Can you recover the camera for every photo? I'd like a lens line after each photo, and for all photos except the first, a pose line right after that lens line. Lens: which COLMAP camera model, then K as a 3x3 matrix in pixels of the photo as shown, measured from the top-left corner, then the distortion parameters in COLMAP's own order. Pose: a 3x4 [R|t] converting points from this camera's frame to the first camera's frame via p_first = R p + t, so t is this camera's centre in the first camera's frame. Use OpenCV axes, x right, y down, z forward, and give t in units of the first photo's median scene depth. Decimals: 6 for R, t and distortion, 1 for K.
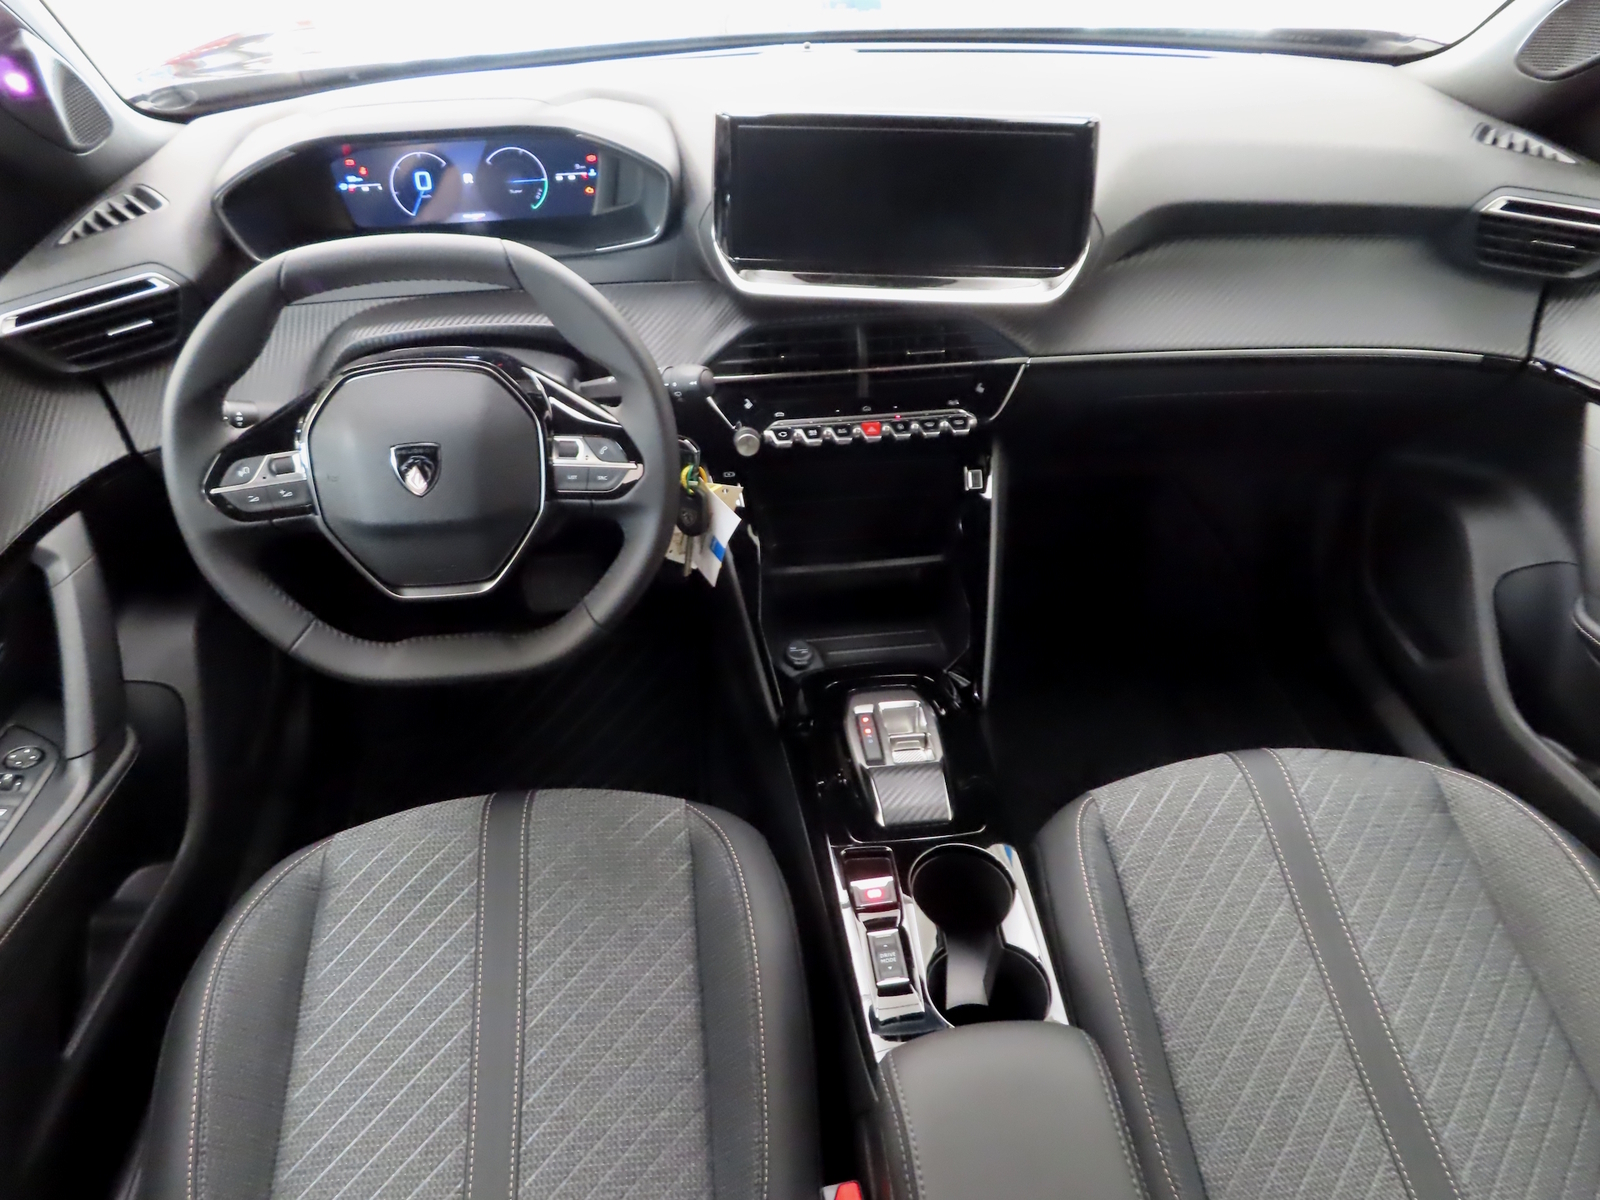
lens RADIAL K [[1159.0, 0, 800.0], [0, 1159.0, 600.0], [0, 0, 1]] dist [-0.002552, 0.001408]
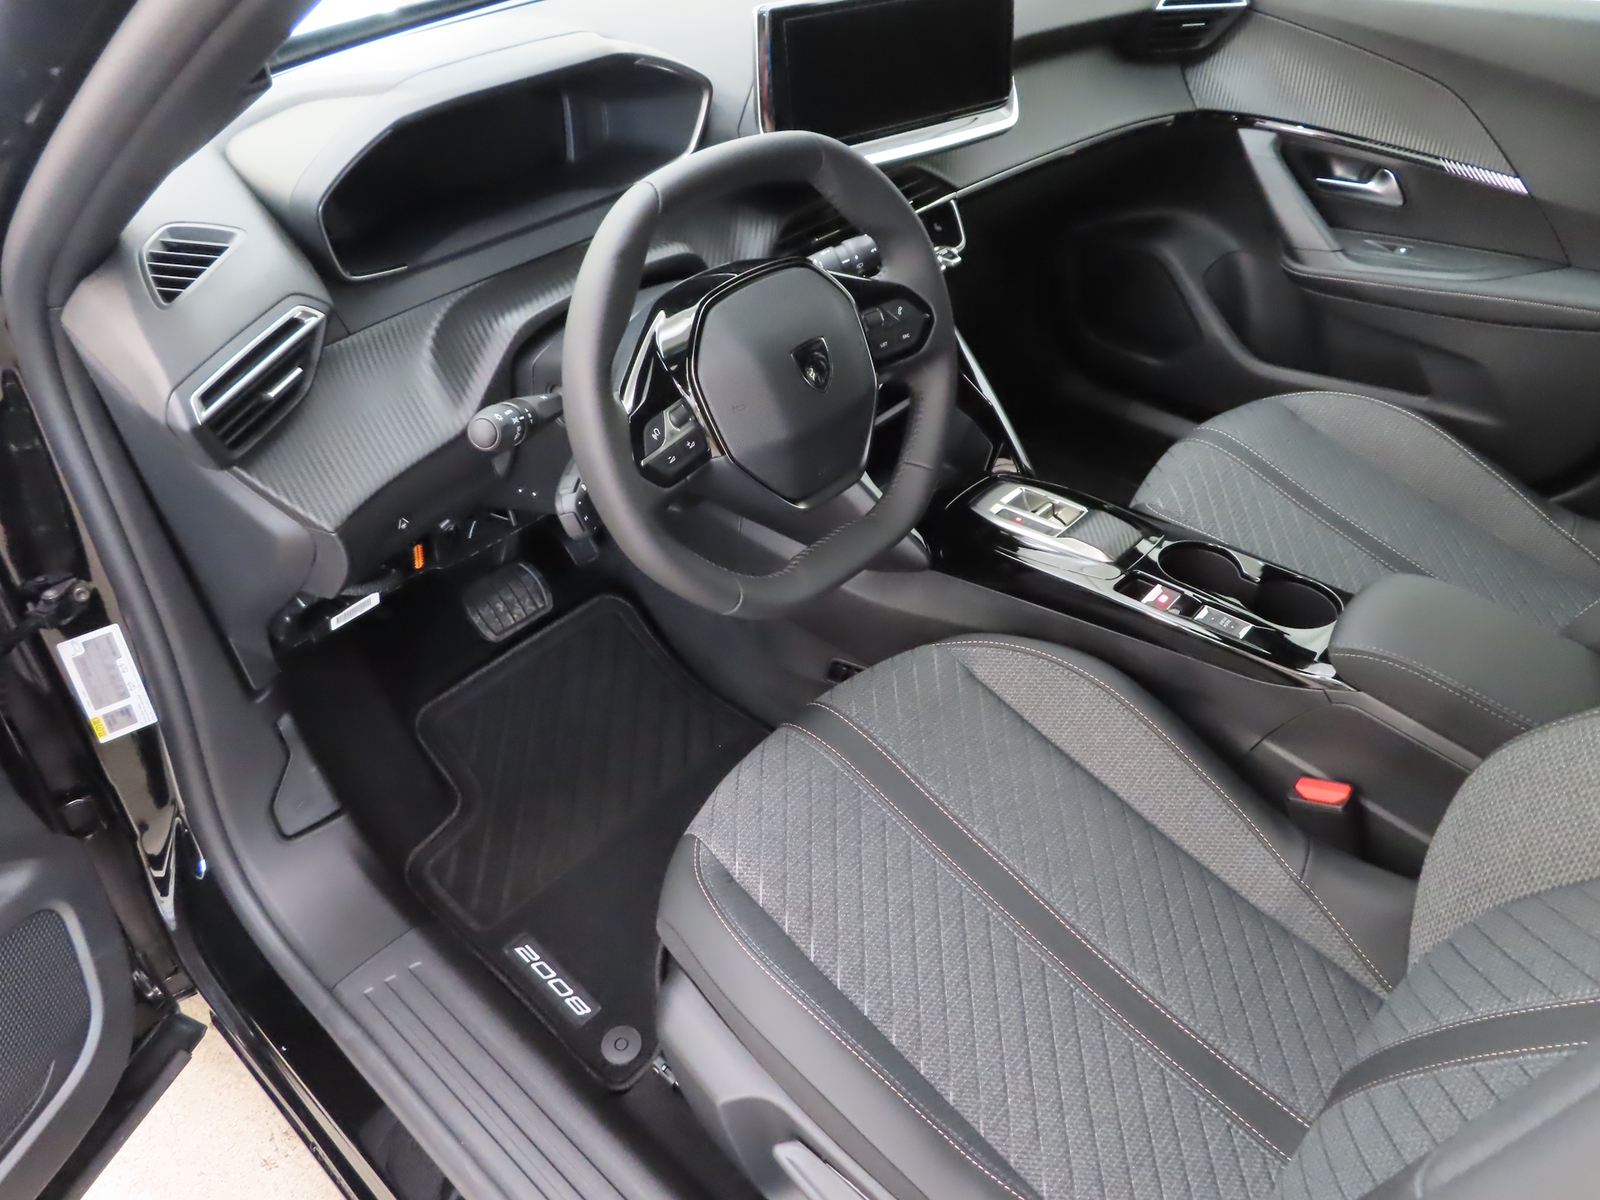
lens RADIAL K [[1159.0, 0, 800.0], [0, 1159.0, 600.0], [0, 0, 1]] dist [-0.002552, 0.001408]
pose [[0.751090, -0.413533, 0.514641, -0.784219], [0.415061, 0.901976, 0.119012, -0.045667], [-0.513409, 0.124218, 0.849106, 0.147107]]
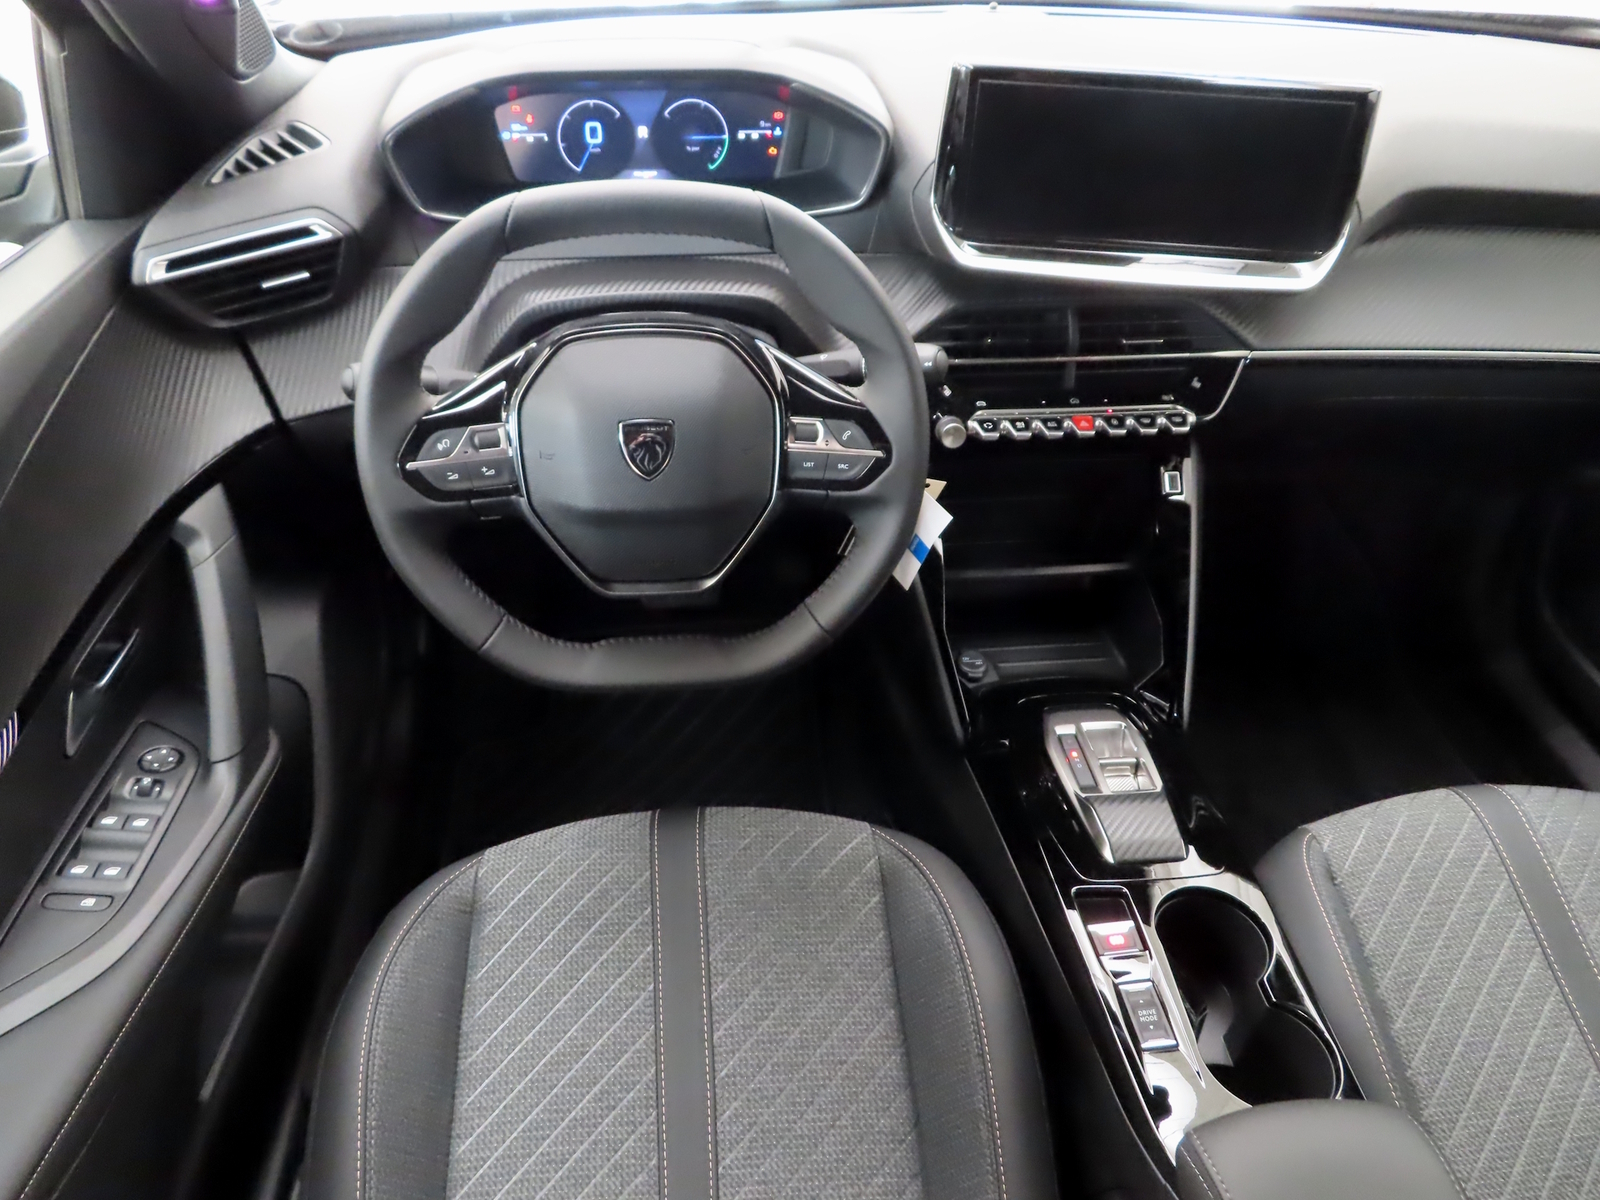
lens RADIAL K [[1156.1, 0, 800.0], [0, 1156.1, 600.0], [0, 0, 1]] dist [-0.003257, -0.000359]
pose [[0.999317, 0.032676, 0.017285, -0.188241], [-0.032730, 0.999460, 0.002873, -0.003951], [-0.017182, -0.003437, 0.999846, 0.101430]]
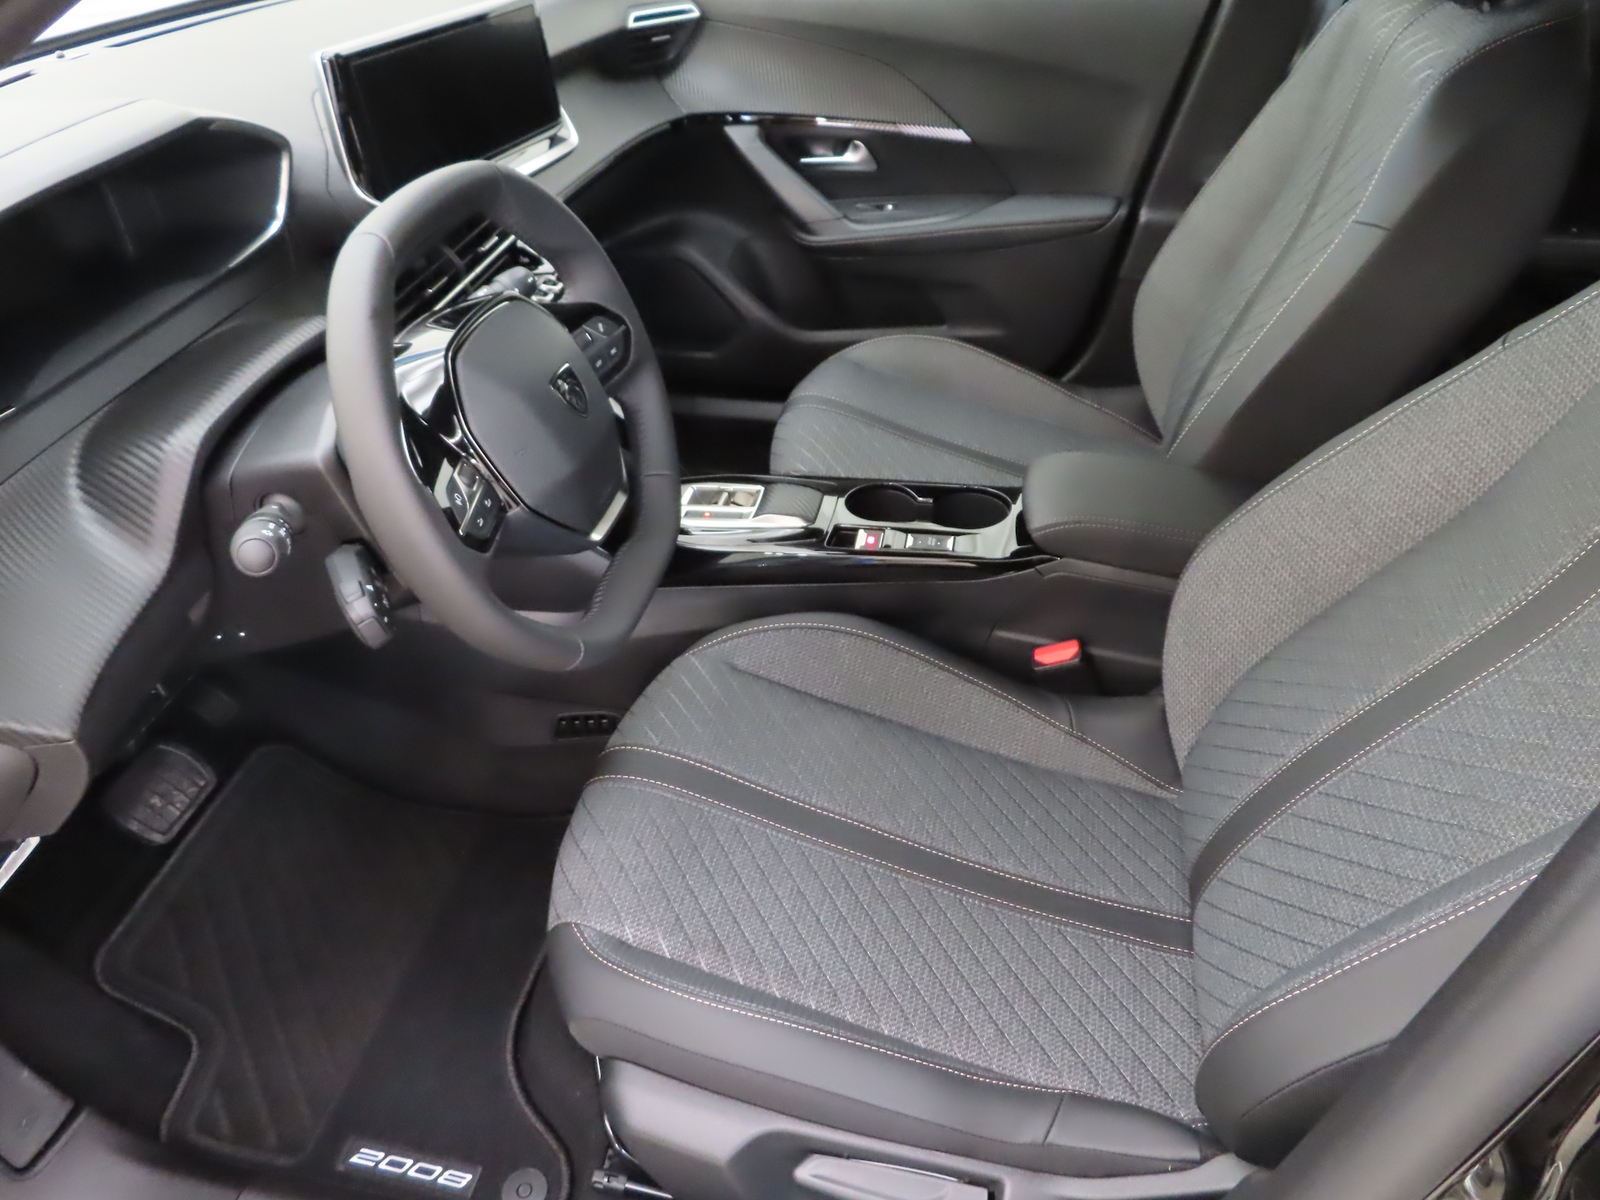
lens RADIAL K [[1156.1, 0, 800.0], [0, 1156.1, 600.0], [0, 0, 1]] dist [-0.003257, -0.000359]
pose [[0.294731, -0.571586, 0.765782, -0.923624], [0.604305, 0.732273, 0.313992, -0.144720], [-0.740236, 0.370223, 0.561236, 0.319074]]
